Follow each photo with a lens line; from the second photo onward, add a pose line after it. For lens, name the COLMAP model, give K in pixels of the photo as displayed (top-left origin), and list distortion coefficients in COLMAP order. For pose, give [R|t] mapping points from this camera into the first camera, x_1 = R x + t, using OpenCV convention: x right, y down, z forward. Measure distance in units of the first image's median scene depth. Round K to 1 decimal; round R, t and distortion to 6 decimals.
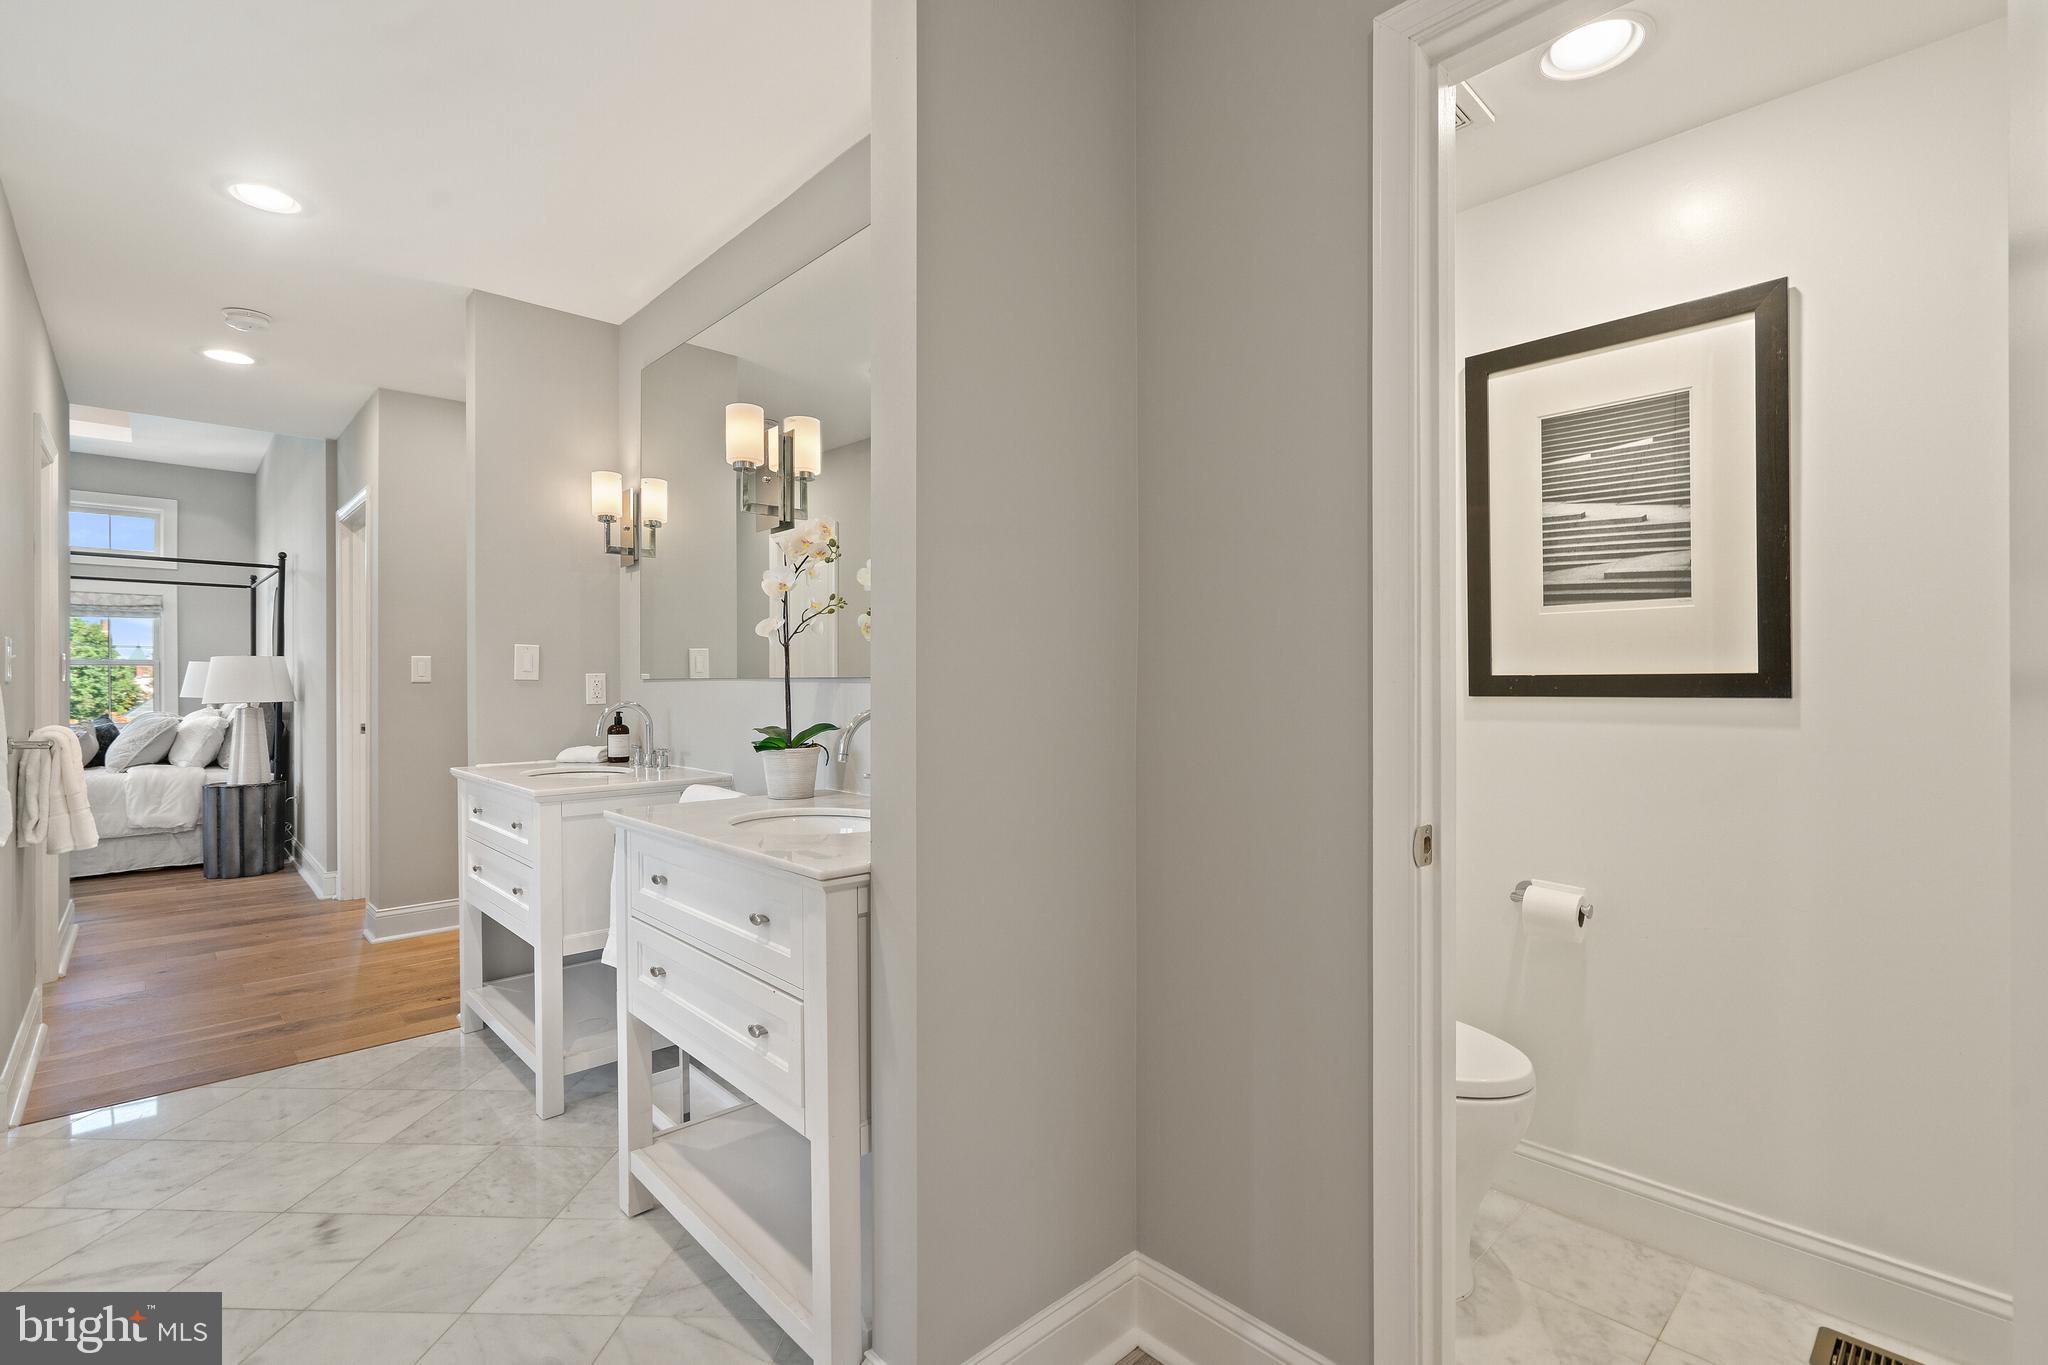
lens RADIAL K [[920.7, 0, 1024.0], [0, 920.7, 682.5], [0, 0, 1]] dist [-0.001059, 0.000158]
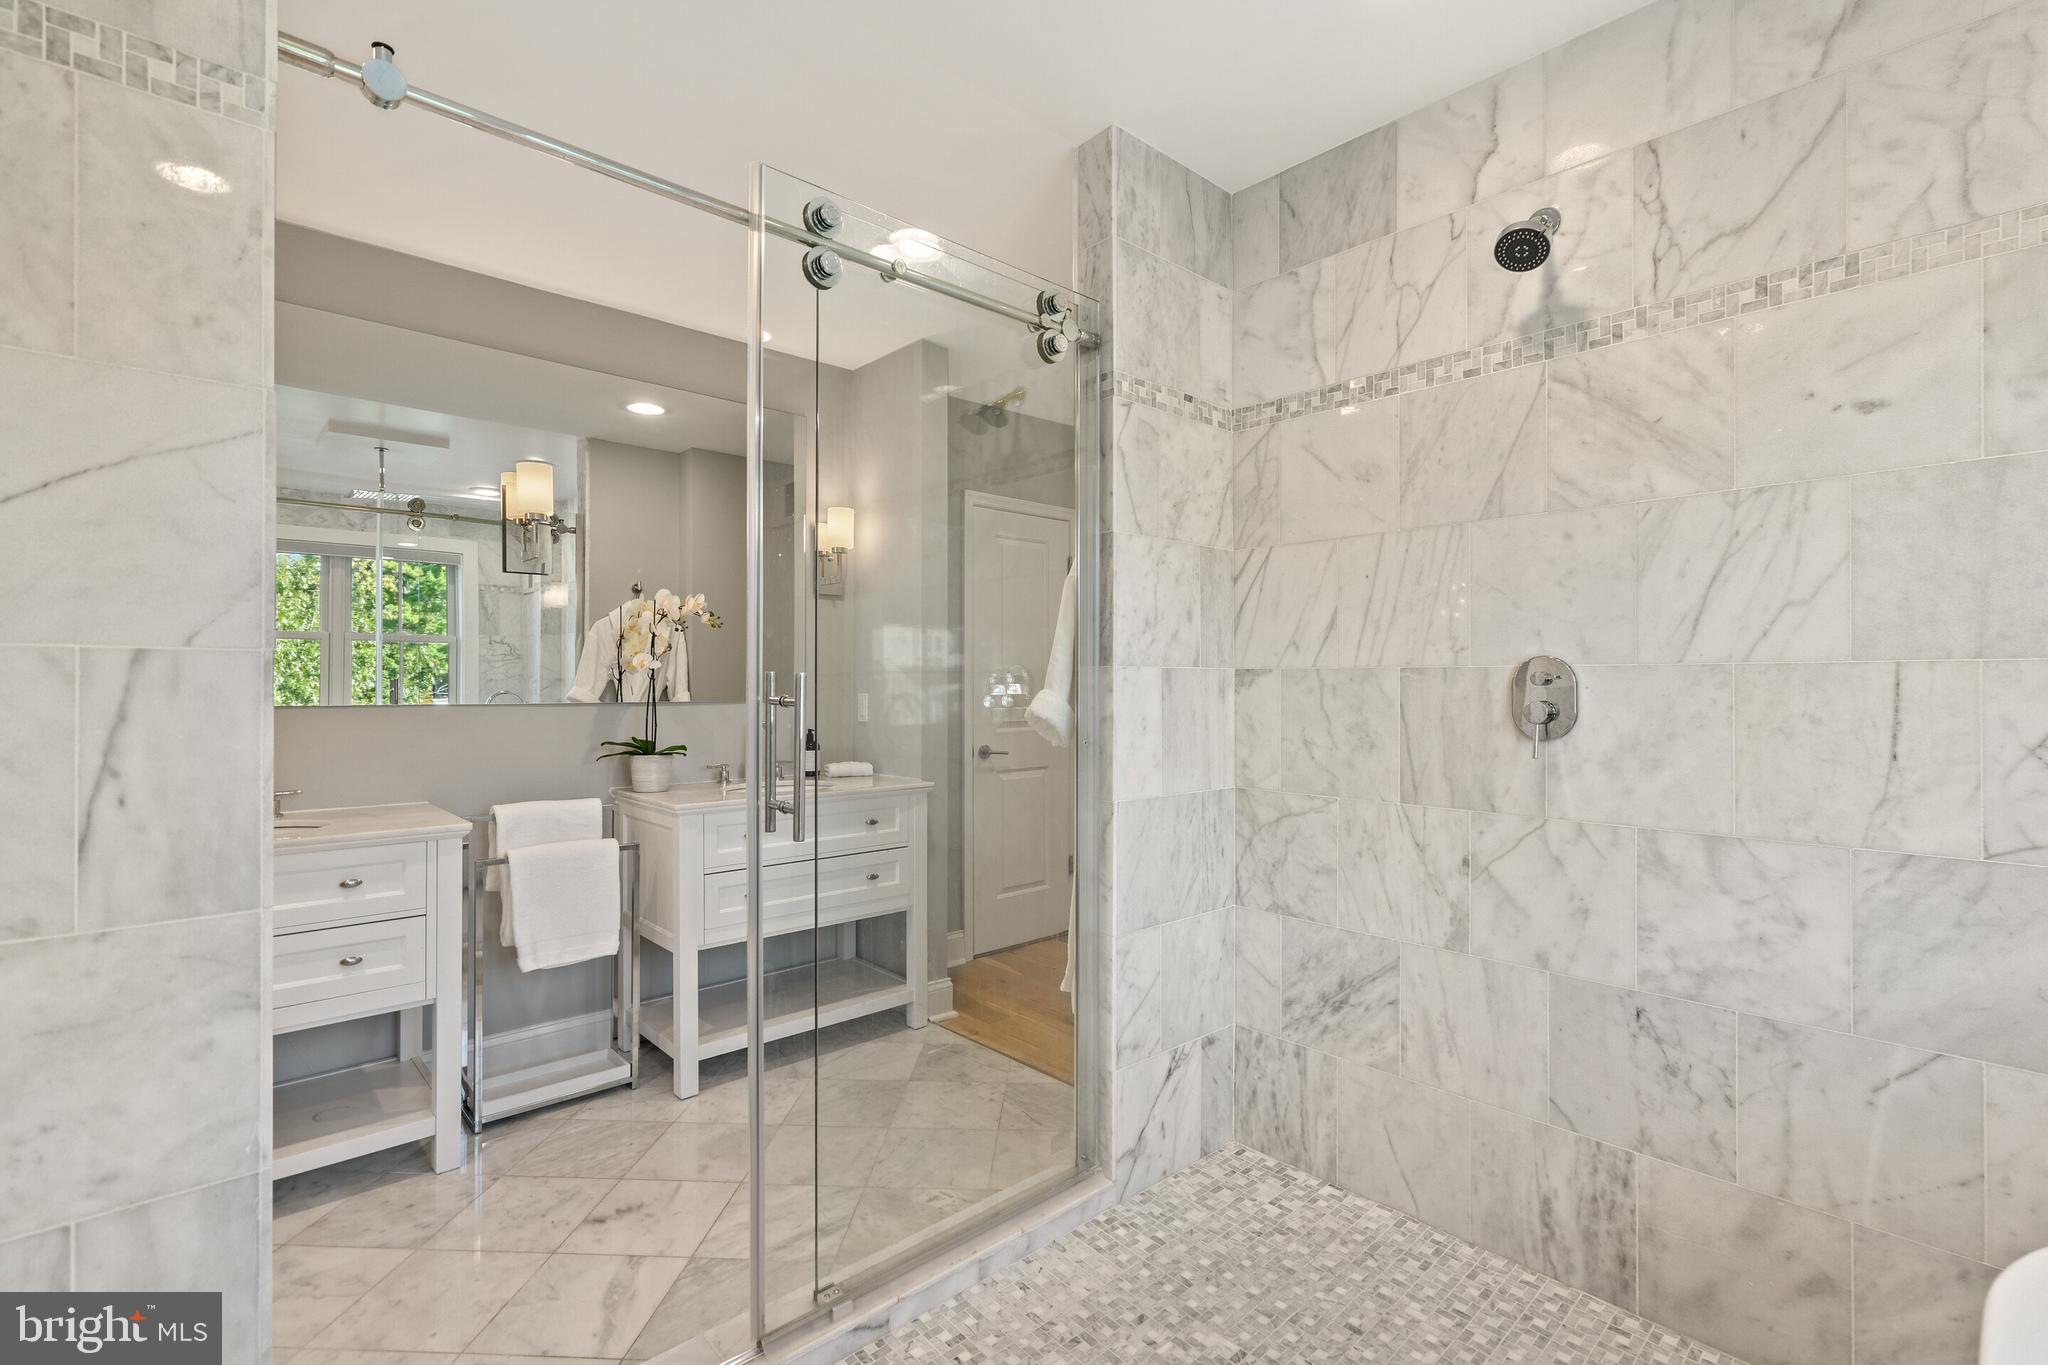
lens RADIAL K [[938.5, 0, 1028.5], [0, 938.5, 677.1], [0, 0, 1]] dist [0.000074, 0.000380]
pose [[0.013204, 0.012296, 0.999837, -1.013221], [0.001895, 0.999922, -0.012322, -0.016040], [-0.999911, 0.002058, 0.013180, 0.265256]]
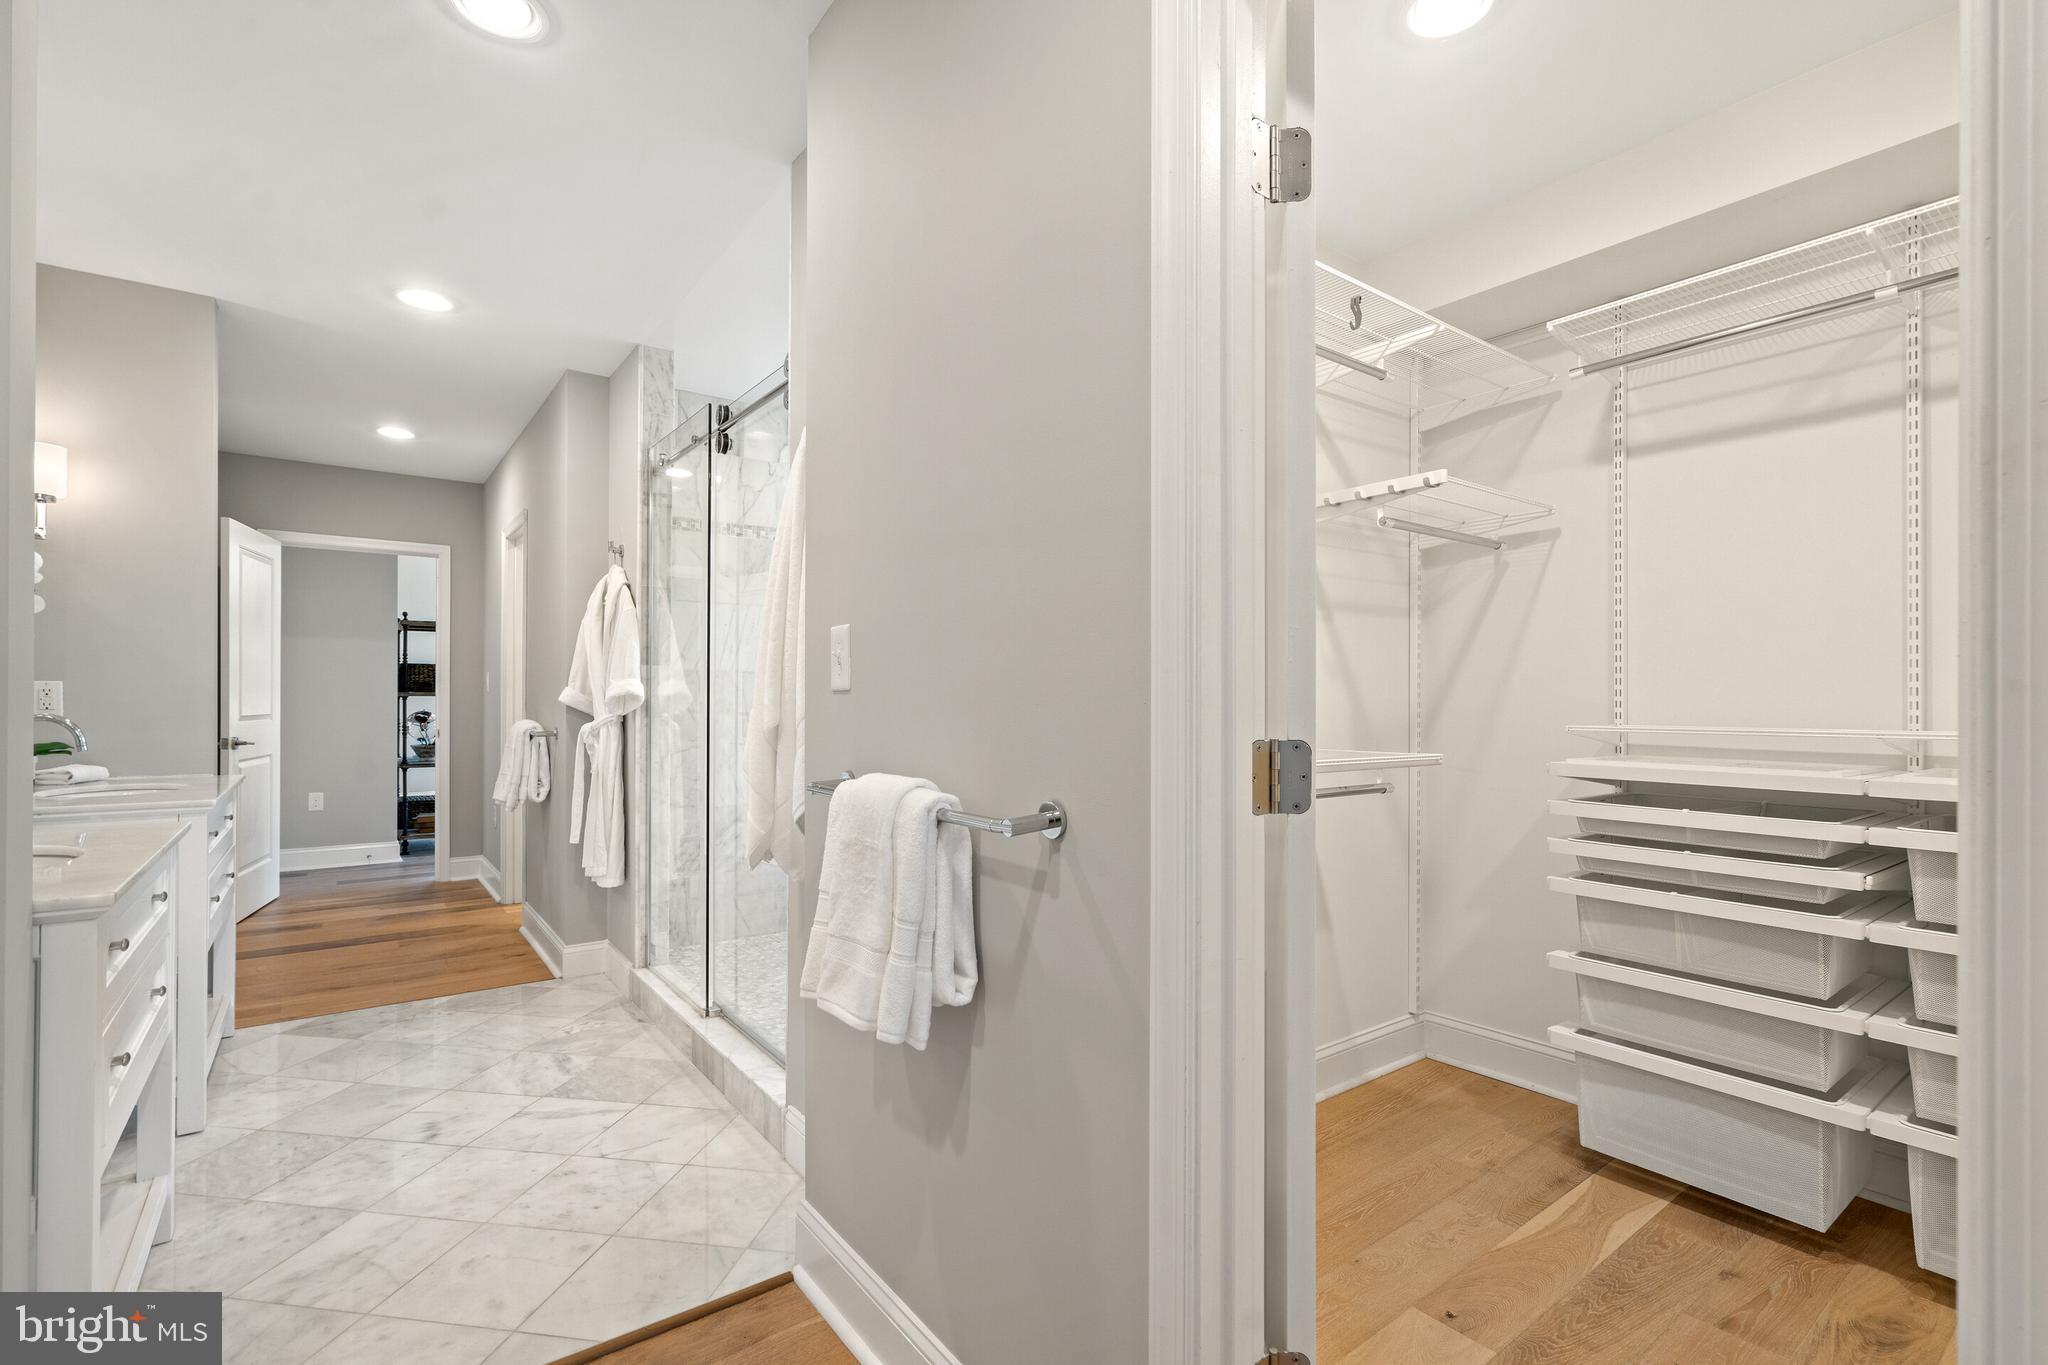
lens RADIAL K [[928.9, 0, 1031.4], [0, 928.9, 695.5], [0, 0, 1]] dist [-0.002755, -0.000208]
pose [[-0.993854, 0.002505, 0.110671, -0.922720], [0.002357, 0.999996, -0.001463, 0.004379], [-0.110675, -0.001193, -0.993856, 1.166964]]
